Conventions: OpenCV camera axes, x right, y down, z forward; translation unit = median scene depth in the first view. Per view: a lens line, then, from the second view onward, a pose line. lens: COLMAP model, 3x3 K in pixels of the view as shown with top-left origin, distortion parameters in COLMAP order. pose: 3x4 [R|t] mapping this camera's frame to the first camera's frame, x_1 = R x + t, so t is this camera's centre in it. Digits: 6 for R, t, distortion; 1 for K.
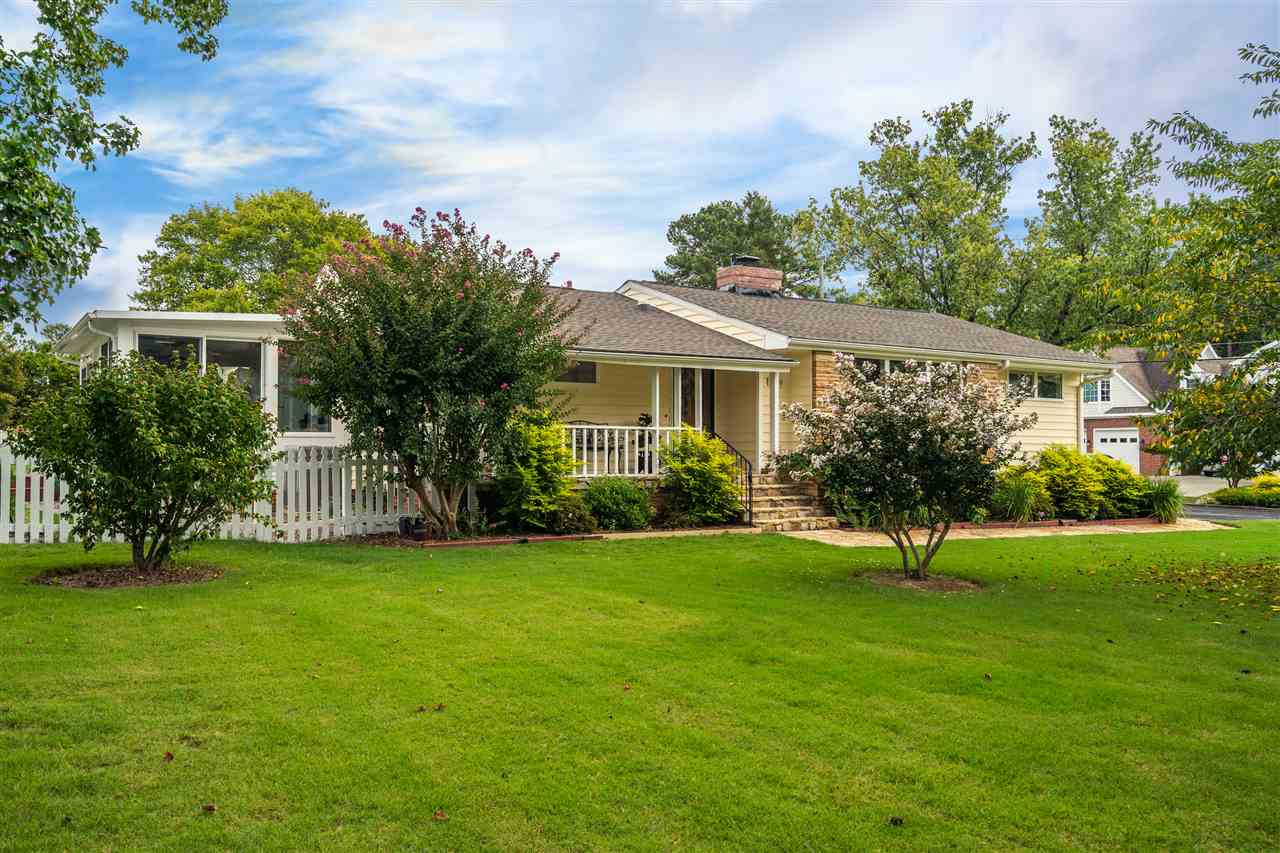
lens RADIAL K [[1351.2, 0, 640.0], [0, 1351.2, 426.5], [0, 0, 1]] dist [0.003434, 0.007634]
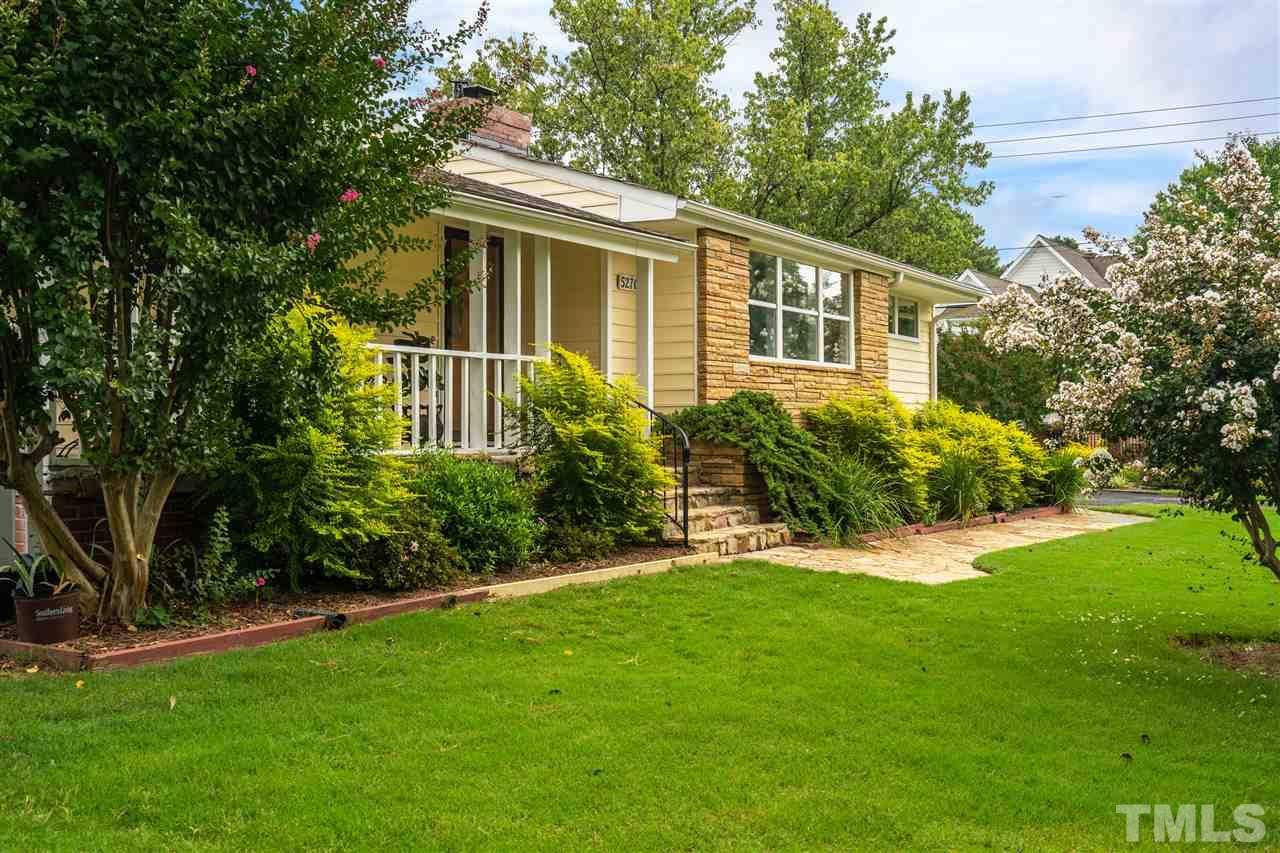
lens RADIAL K [[1351.2, 0, 640.0], [0, 1351.2, 426.5], [0, 0, 1]] dist [0.003434, 0.007634]
pose [[0.888288, -0.000345, 0.459286, -0.163590], [-0.005211, 0.999928, 0.010830, 0.021748], [-0.459257, -0.012014, 0.888222, 0.541159]]
